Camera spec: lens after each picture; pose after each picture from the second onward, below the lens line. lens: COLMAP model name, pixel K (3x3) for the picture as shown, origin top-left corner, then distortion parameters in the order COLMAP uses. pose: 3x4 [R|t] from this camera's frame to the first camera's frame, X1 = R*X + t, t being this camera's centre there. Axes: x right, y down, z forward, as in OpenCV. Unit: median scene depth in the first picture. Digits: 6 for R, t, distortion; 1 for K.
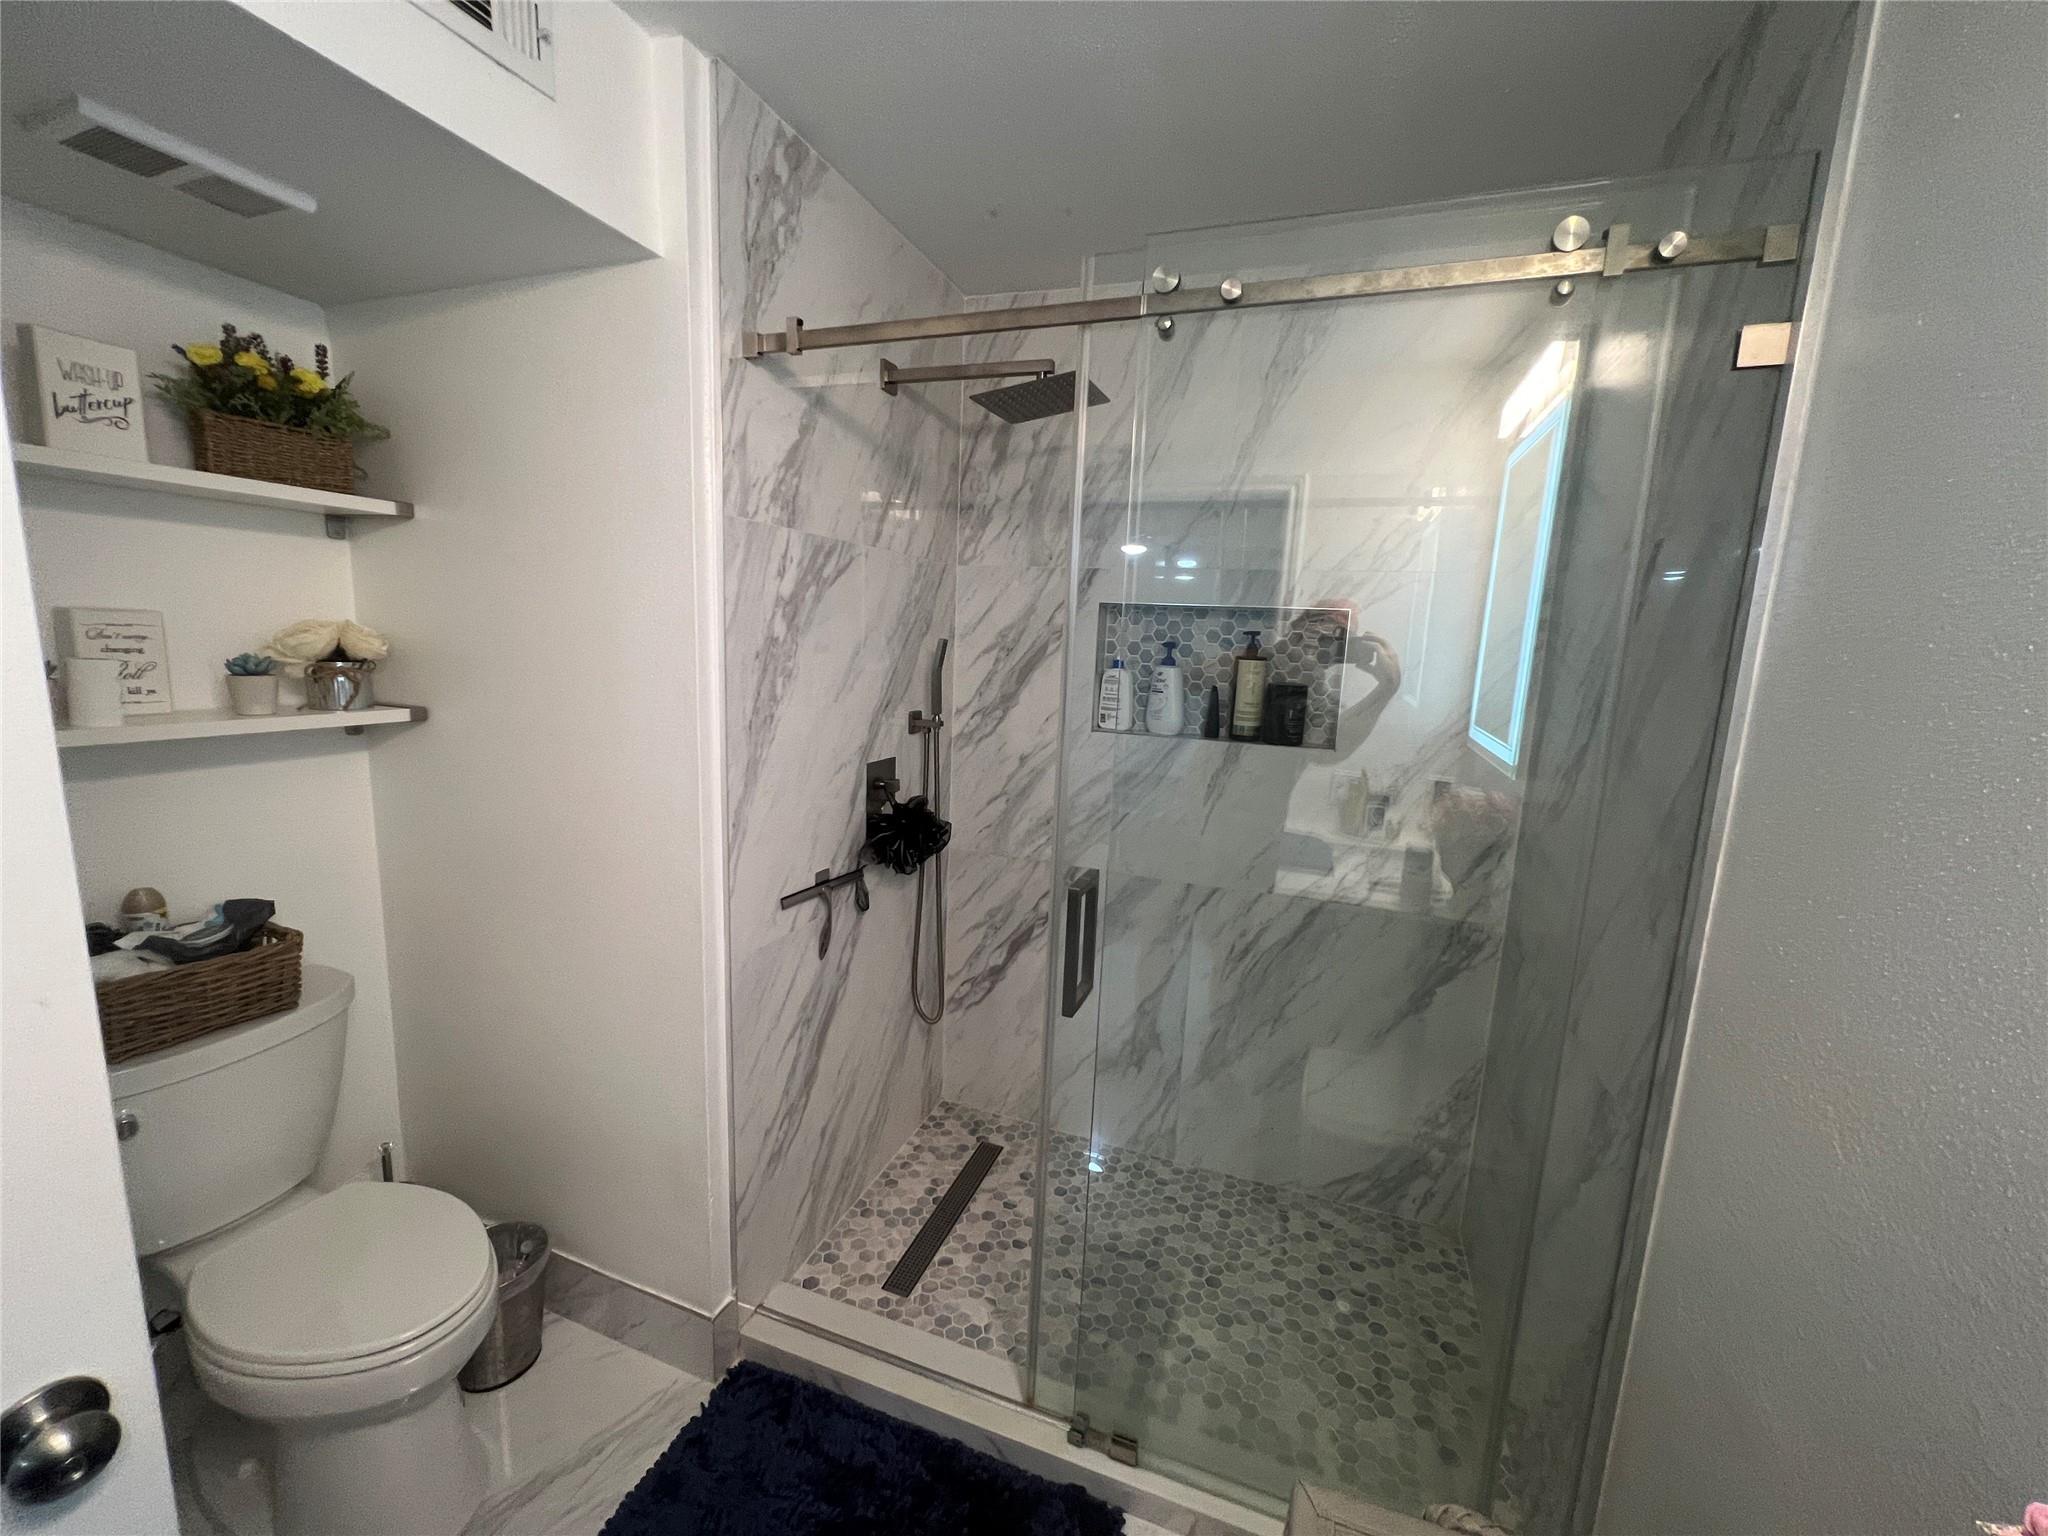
lens RADIAL K [[819.9, 0, 1026.7], [0, 819.9, 773.0], [0, 0, 1]] dist [-0.003535, -0.000968]
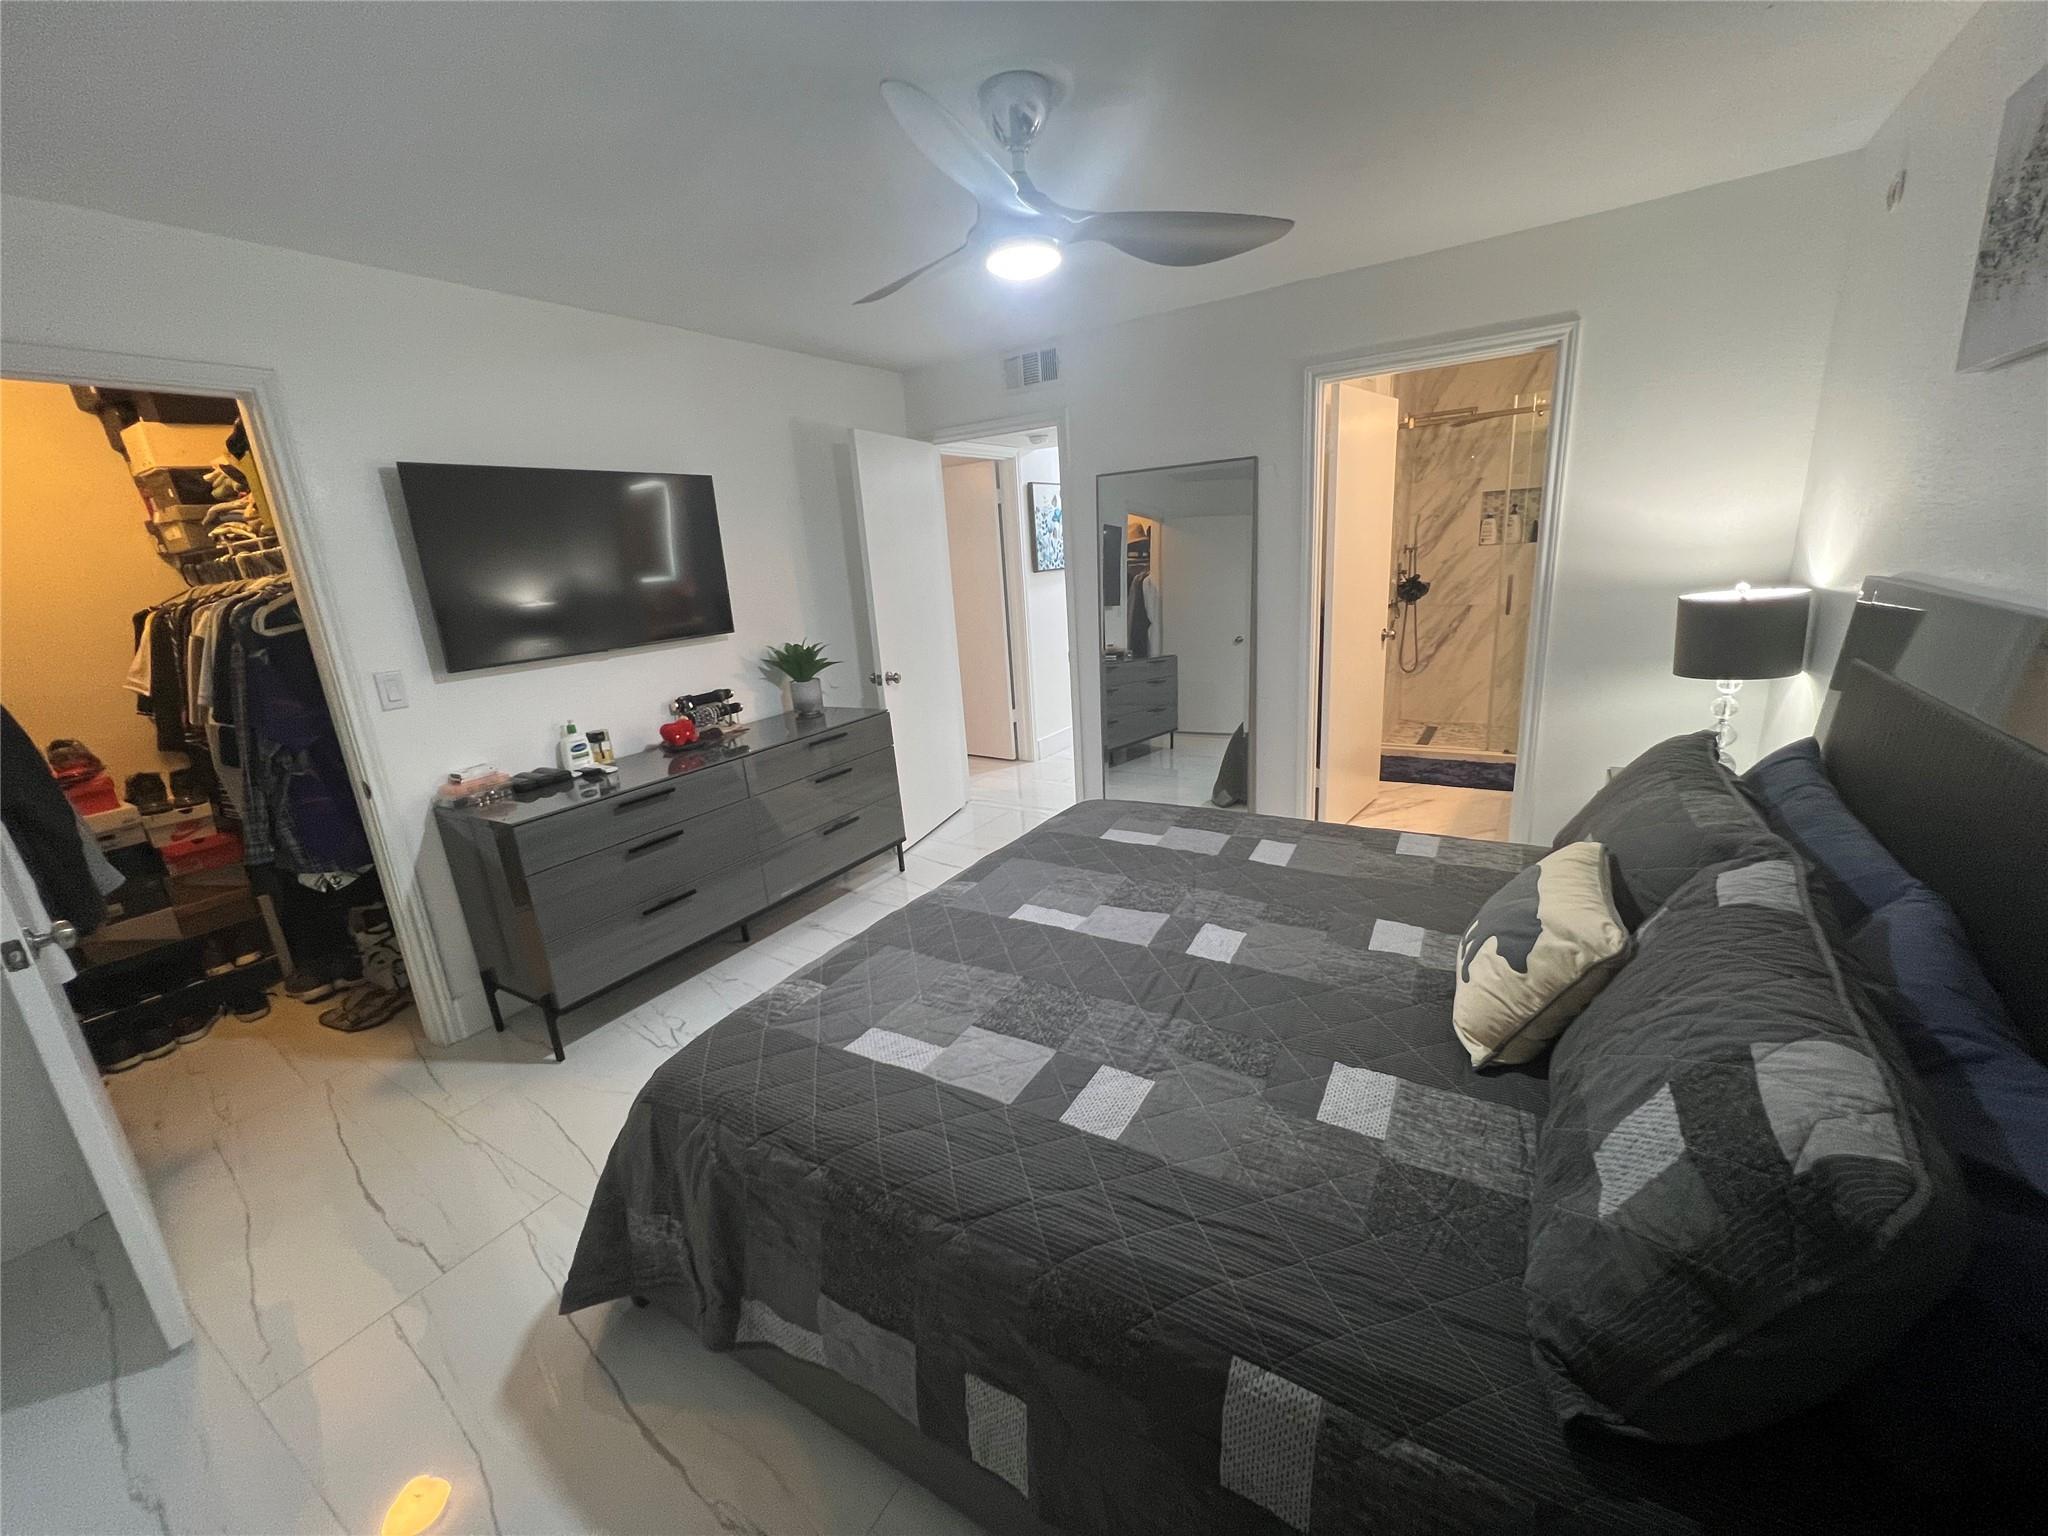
lens RADIAL K [[819.9, 0, 1018.4], [0, 819.9, 768.3], [0, 0, 1]] dist [-0.003535, -0.000968]
pose [[0.969730, -0.052697, -0.238424, -0.723593], [0.077005, 0.992607, 0.093813, 0.279551], [0.231718, -0.109333, 0.966619, -1.795655]]
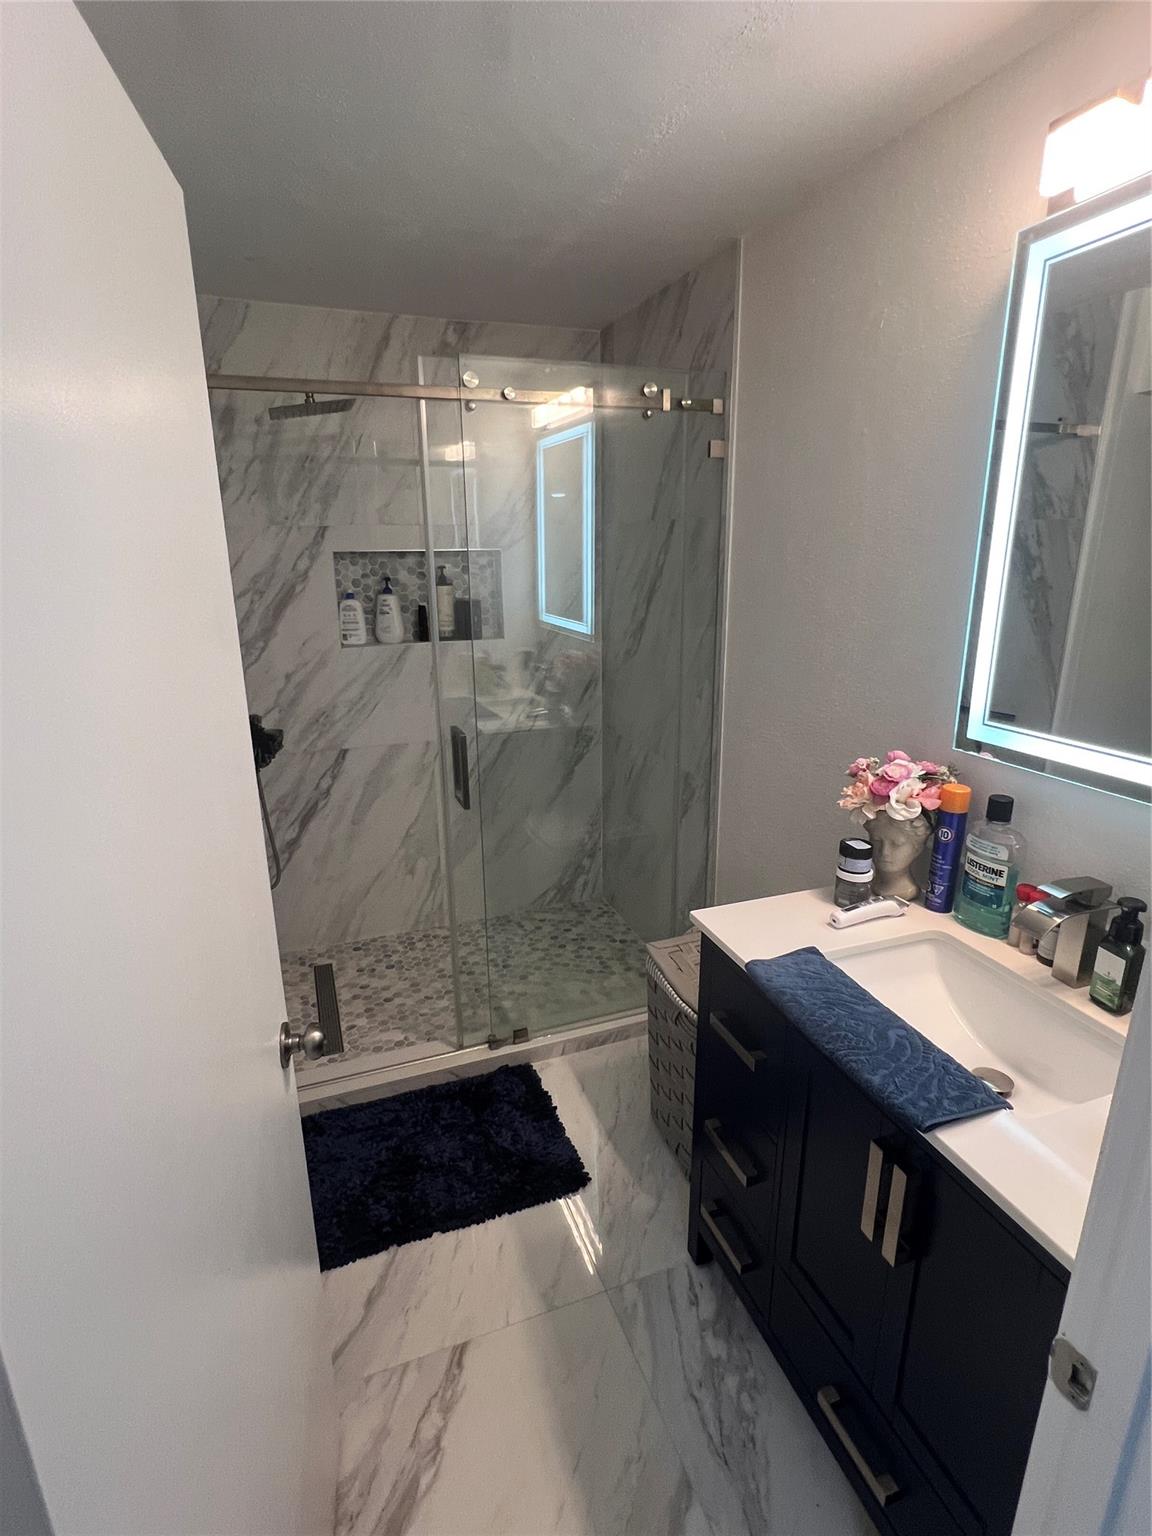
lens RADIAL K [[768.2, 0, 575.4], [0, 768.2, 770.5], [0, 0, 1]] dist [-0.004187, -0.000217]
pose [[0.758261, -0.231885, 0.609319, -0.464585], [0.152398, 0.971759, 0.180167, -0.023998], [-0.633889, -0.043755, 0.772185, -0.248985]]
